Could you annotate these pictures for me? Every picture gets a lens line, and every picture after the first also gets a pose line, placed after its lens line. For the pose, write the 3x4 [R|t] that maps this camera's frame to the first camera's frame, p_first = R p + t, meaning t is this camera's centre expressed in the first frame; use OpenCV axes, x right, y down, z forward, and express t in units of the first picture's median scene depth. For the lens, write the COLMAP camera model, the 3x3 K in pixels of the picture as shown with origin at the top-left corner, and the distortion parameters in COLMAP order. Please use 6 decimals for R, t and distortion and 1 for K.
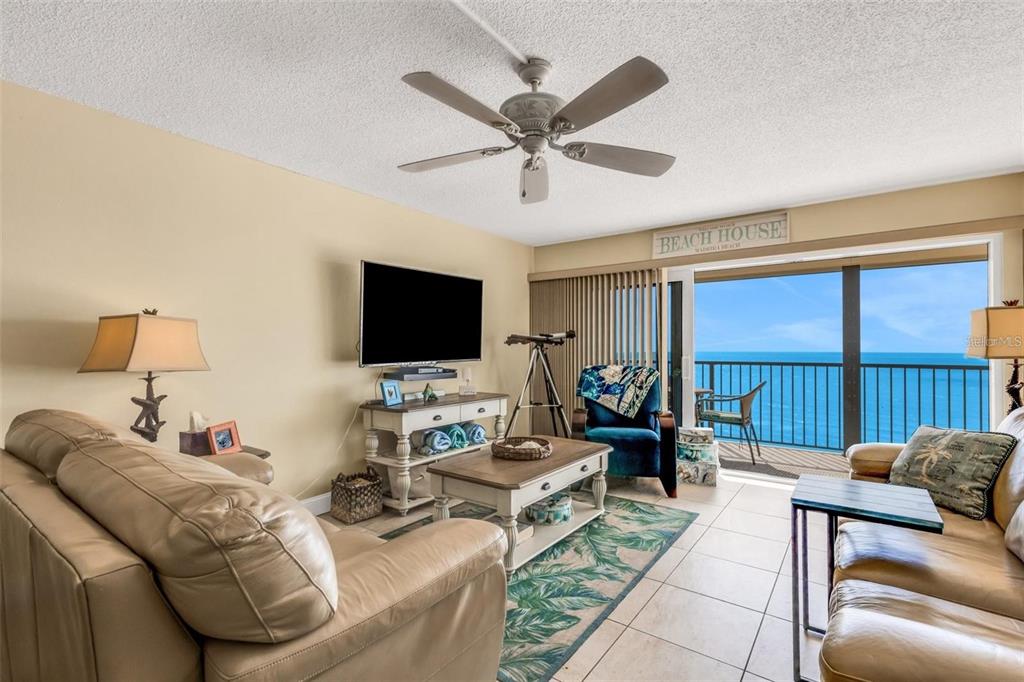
lens RADIAL K [[462.6, 0, 518.7], [0, 462.6, 343.2], [0, 0, 1]] dist [0.004342, 0.000524]
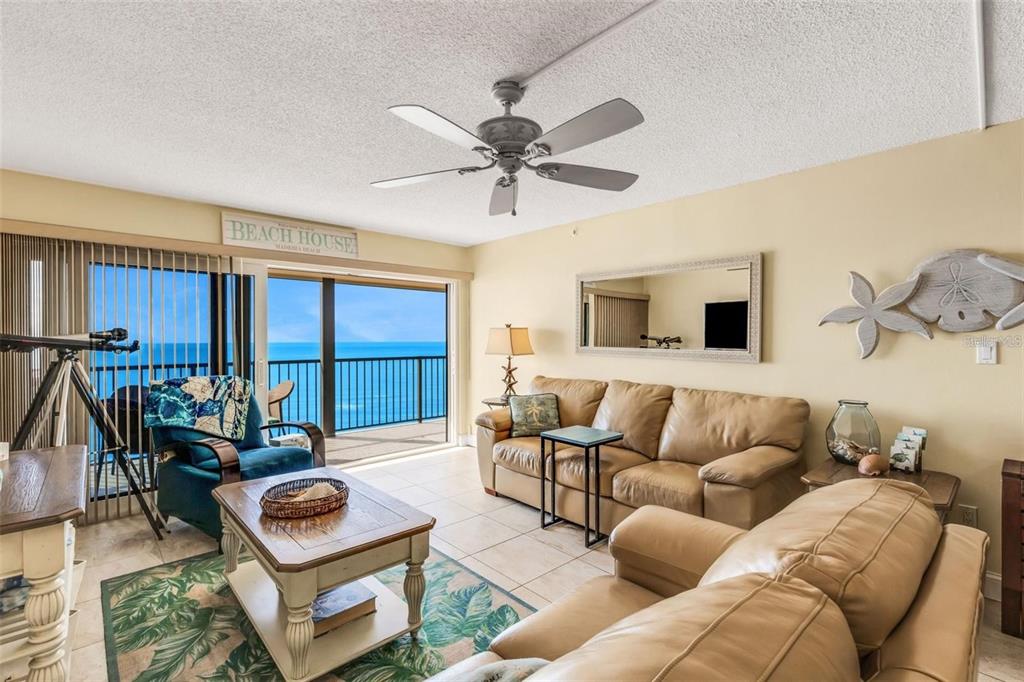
lens RADIAL K [[466.2, 0, 502.9], [0, 466.2, 340.6], [0, 0, 1]] dist [0.004178, 0.000748]
pose [[0.193903, -0.005919, 0.981003, -0.459069], [-0.010353, 0.999914, 0.008080, -0.023417], [-0.980966, -0.011723, 0.193825, 0.377827]]
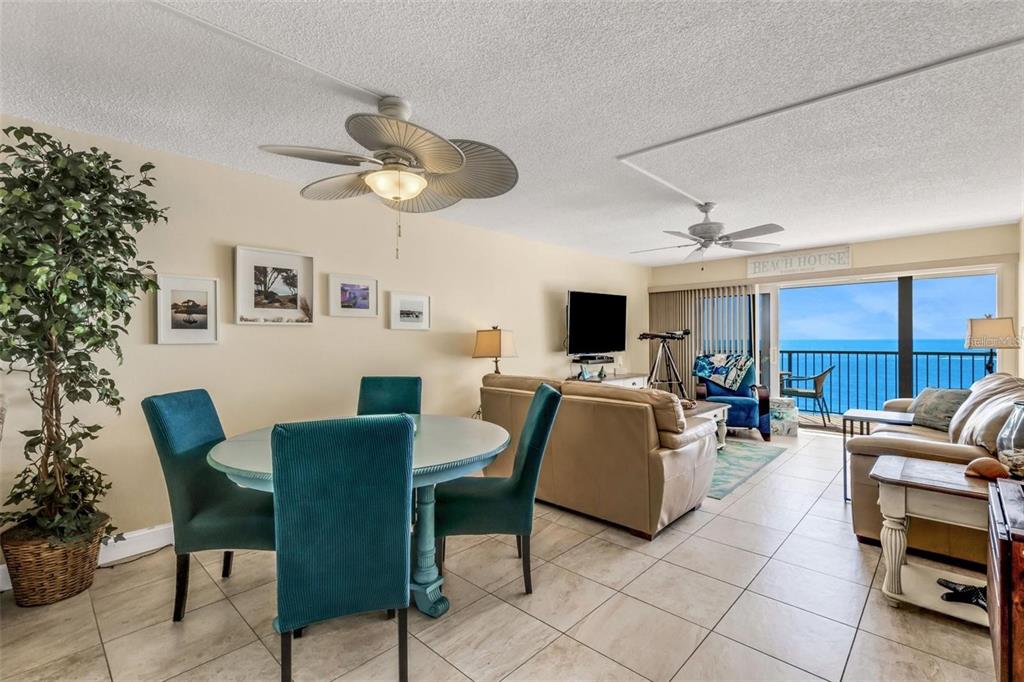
lens RADIAL K [[467.0, 0, 514.8], [0, 467.0, 339.3], [0, 0, 1]] dist [-0.001146, 0.000184]
pose [[0.992908, -0.008916, -0.118554, -0.258074], [0.010635, 0.999847, 0.013875, -0.024865], [0.118412, -0.015037, 0.992851, -0.515795]]
